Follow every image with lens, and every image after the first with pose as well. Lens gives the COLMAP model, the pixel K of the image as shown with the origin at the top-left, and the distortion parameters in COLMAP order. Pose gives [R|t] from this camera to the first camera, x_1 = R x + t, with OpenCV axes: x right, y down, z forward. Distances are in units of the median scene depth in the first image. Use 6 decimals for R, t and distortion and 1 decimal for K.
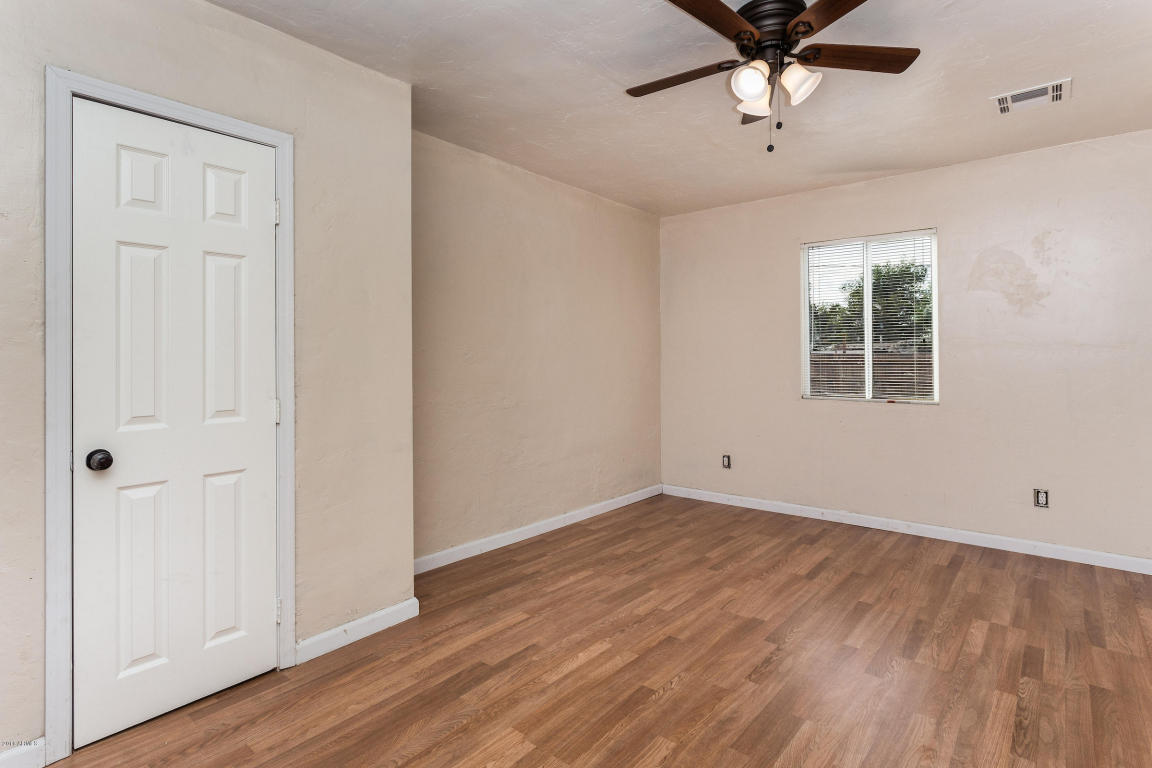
lens RADIAL K [[578.0, 0, 548.4], [0, 578.0, 354.2], [0, 0, 1]] dist [-0.003660, -0.001307]
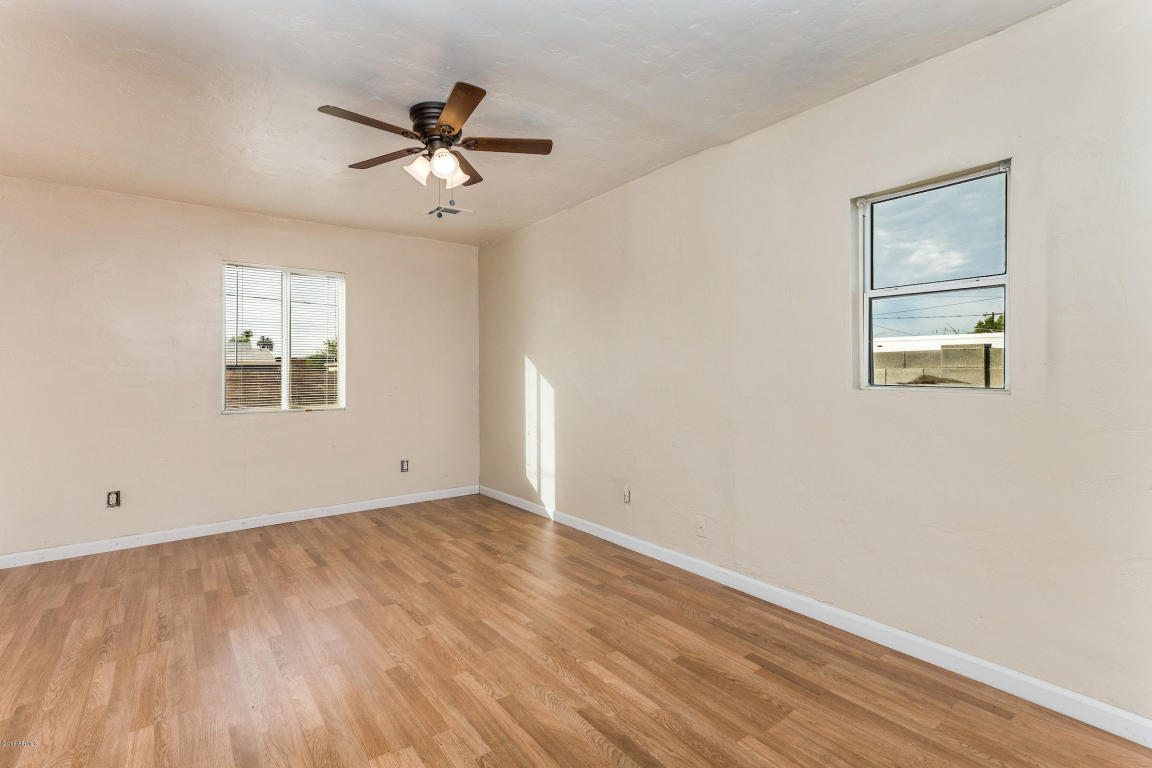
lens RADIAL K [[560.3, 0, 571.9], [0, 560.3, 375.9], [0, 0, 1]] dist [-0.000373, 0.001588]
pose [[0.207225, -0.007013, 0.978268, -0.528740], [0.000155, 0.999975, 0.007136, 0.003506], [-0.978293, -0.001327, 0.207220, 0.285172]]
